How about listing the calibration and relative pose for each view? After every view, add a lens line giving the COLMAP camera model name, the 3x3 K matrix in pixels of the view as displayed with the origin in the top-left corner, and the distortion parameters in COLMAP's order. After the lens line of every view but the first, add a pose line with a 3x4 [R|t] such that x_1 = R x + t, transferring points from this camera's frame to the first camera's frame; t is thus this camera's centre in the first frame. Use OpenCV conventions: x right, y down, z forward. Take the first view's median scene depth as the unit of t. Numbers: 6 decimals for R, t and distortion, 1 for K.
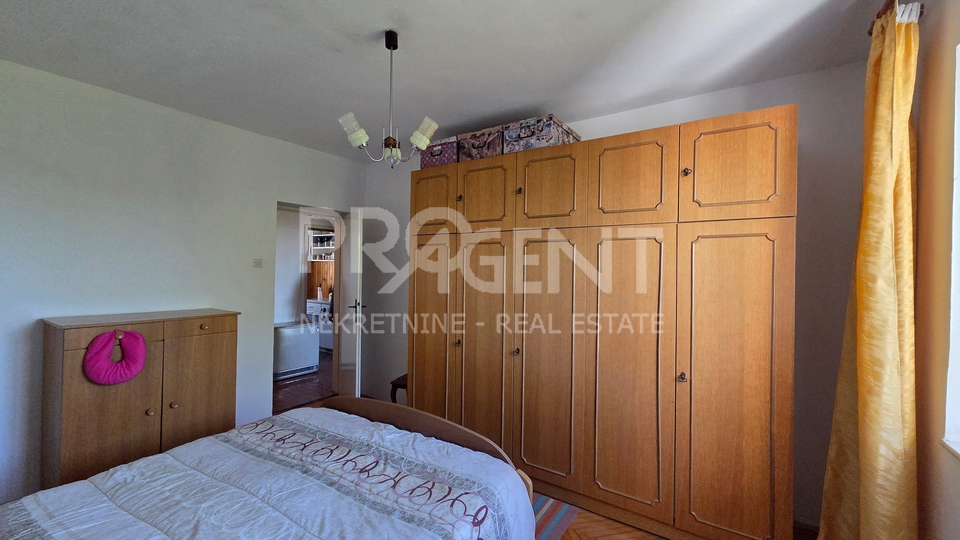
lens RADIAL K [[372.9, 0, 479.3], [0, 372.9, 270.7], [0, 0, 1]] dist [0.000332, 0.000028]
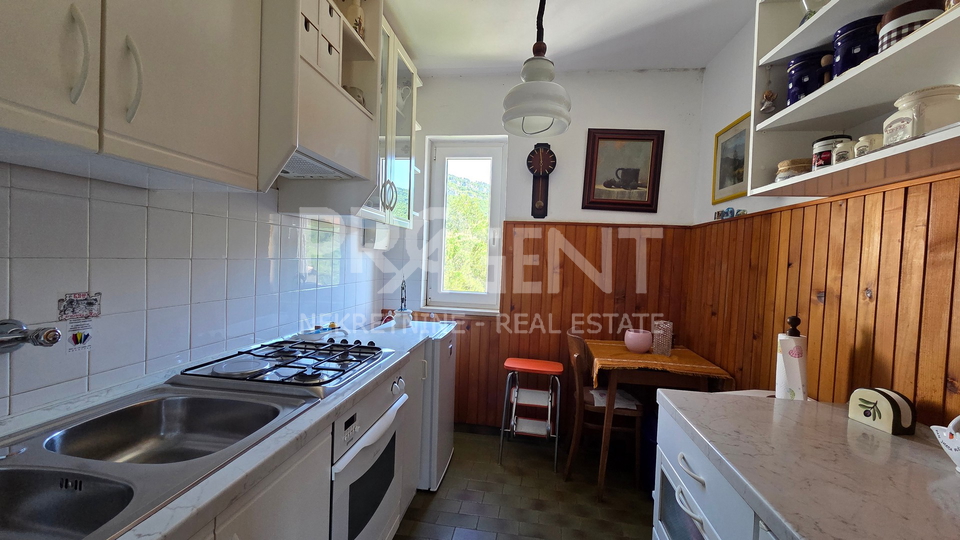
lens RADIAL K [[372.9, 0, 479.2], [0, 372.9, 269.7], [0, 0, 1]] dist [0.000332, 0.000028]
pose [[0.424539, 0.040119, -0.904520, -0.326539], [-0.035495, 0.998987, 0.027649, 0.012780], [0.904713, 0.020368, 0.425534, 0.779474]]
